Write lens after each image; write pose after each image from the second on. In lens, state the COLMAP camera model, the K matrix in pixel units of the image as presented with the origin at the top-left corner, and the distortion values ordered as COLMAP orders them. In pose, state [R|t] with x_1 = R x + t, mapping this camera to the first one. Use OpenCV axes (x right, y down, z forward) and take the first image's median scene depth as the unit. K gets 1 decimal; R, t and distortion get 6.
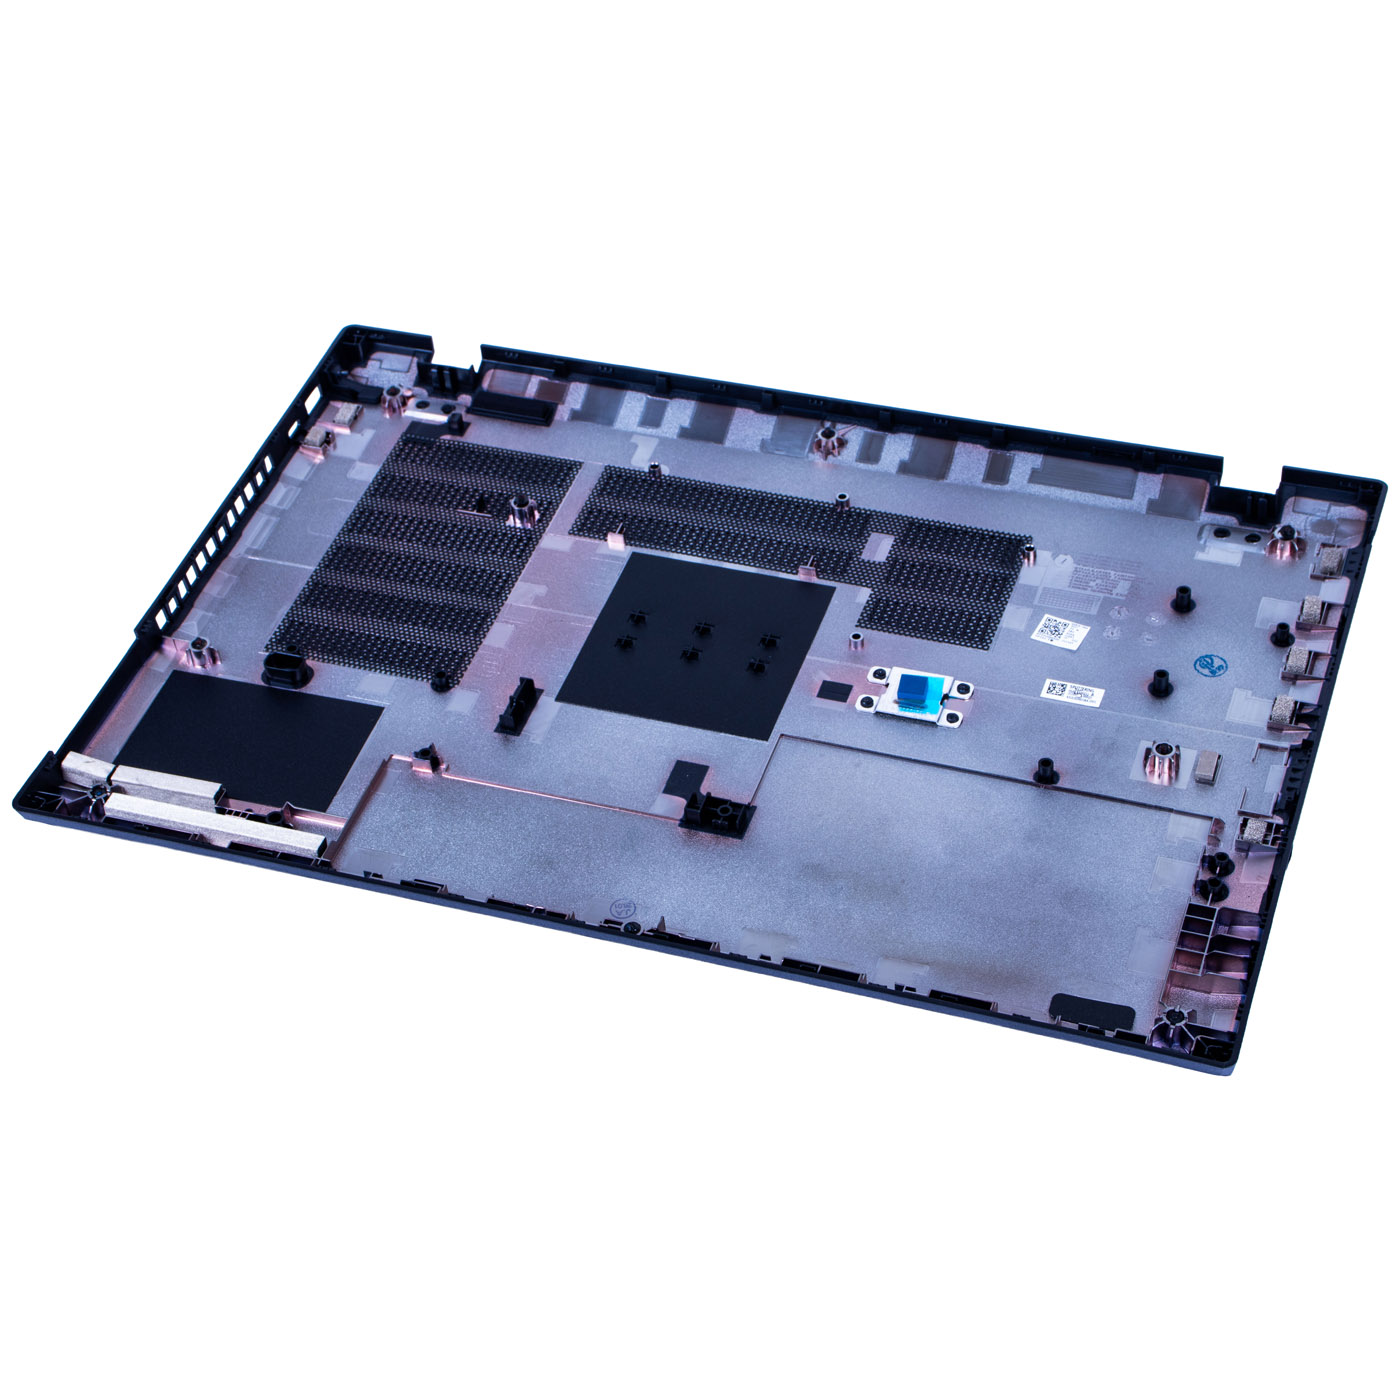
lens RADIAL K [[3011.8, 0, 700.0], [0, 3011.8, 700.0], [0, 0, 1]] dist [0.276496, -0.171087]
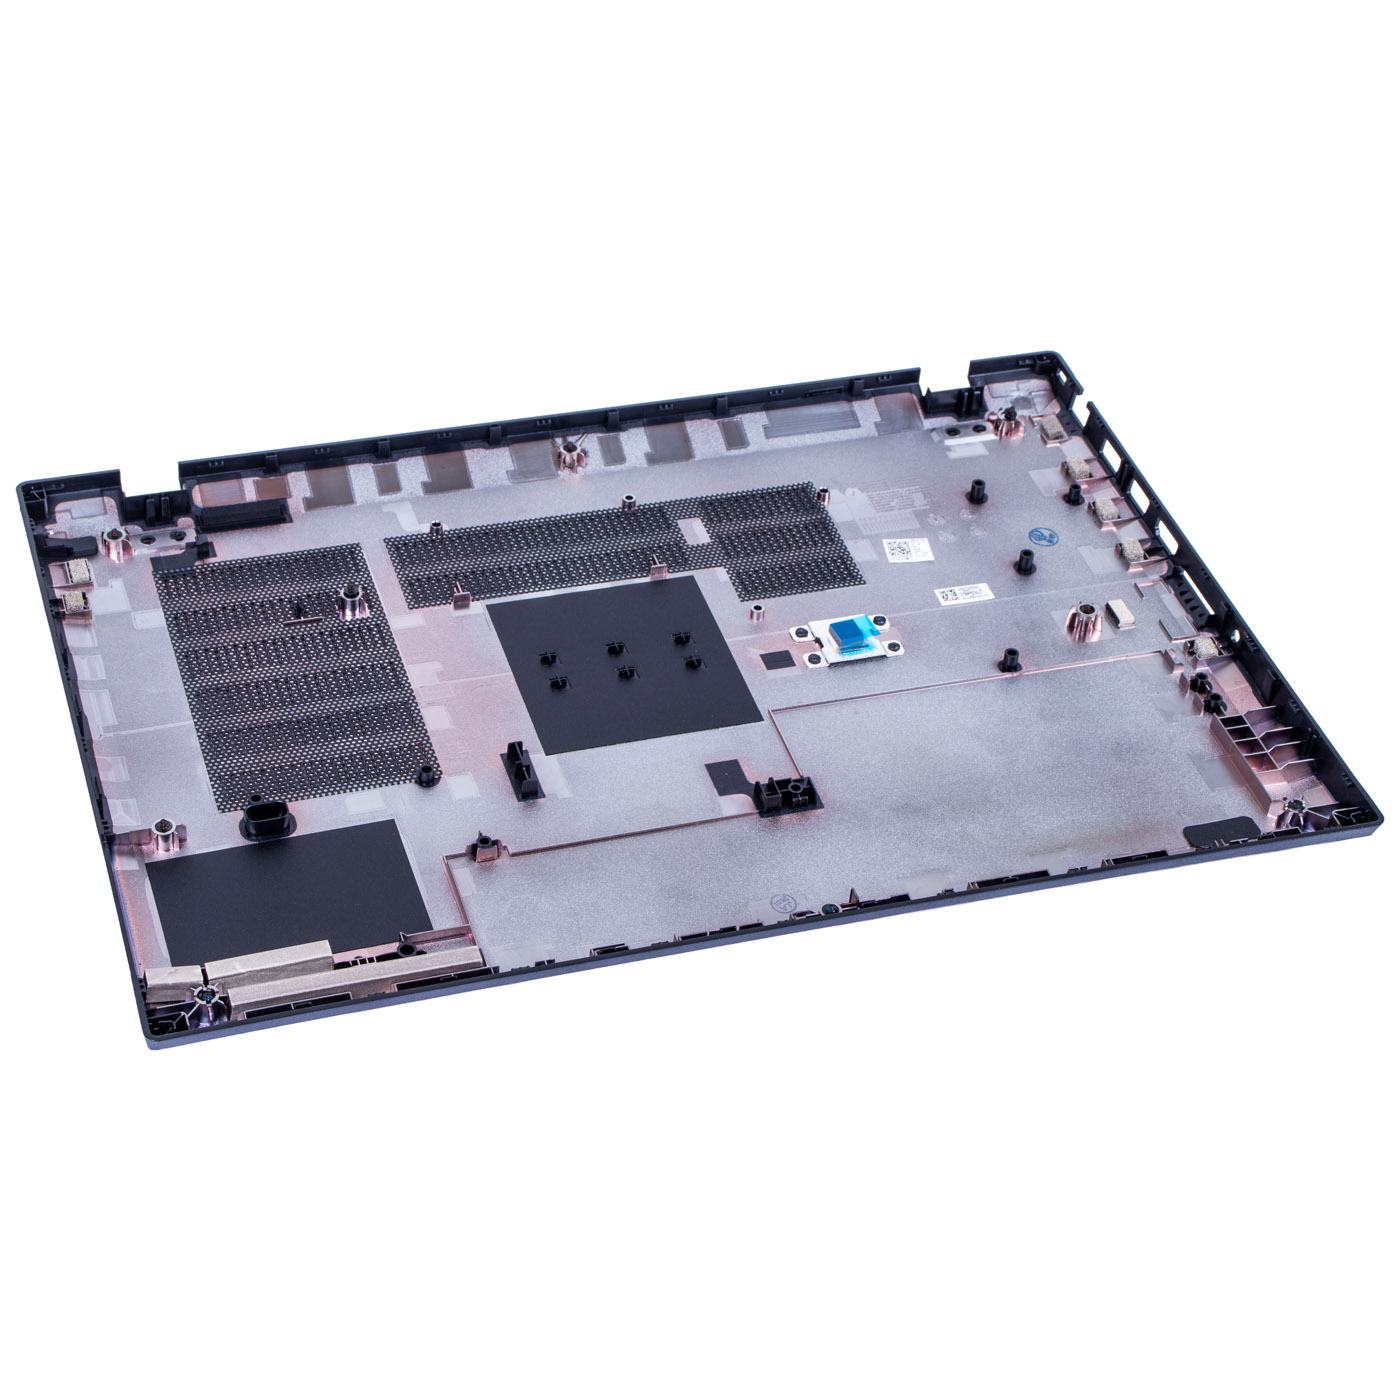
lens RADIAL K [[3050.7, 0, 700.0], [0, 3050.7, 700.0], [0, 0, 1]] dist [0.247022, -0.154191]
pose [[0.798319, -0.298077, 0.523295, -0.499712], [0.318082, 0.946530, 0.053905, -0.051948], [-0.511382, 0.123417, 0.850445, 0.129334]]
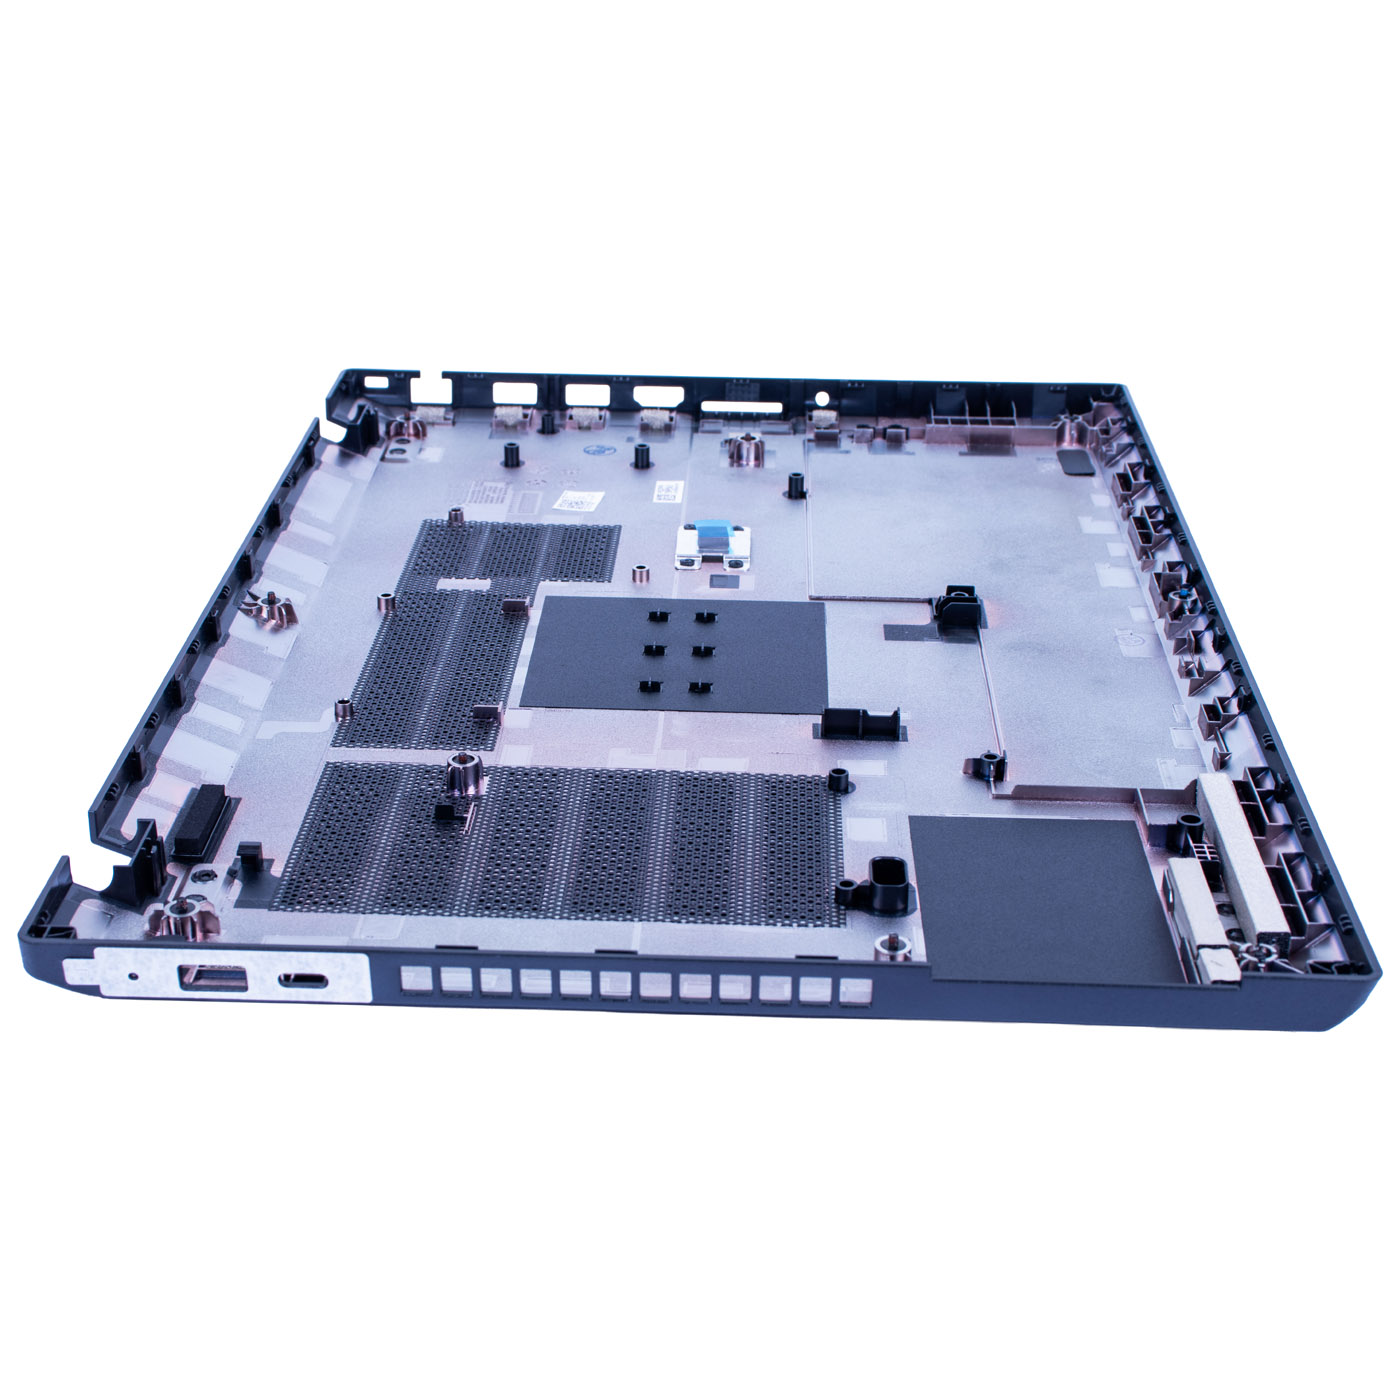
lens RADIAL K [[2392.3, 0, 671.5], [0, 2392.3, 699.9], [0, 0, 1]] dist [0.026995, 0.077306]
pose [[-0.281381, -0.338658, 0.897850, -0.550330], [0.668060, 0.602533, 0.436634, -0.278090], [-0.688854, 0.722679, 0.056703, 0.953829]]
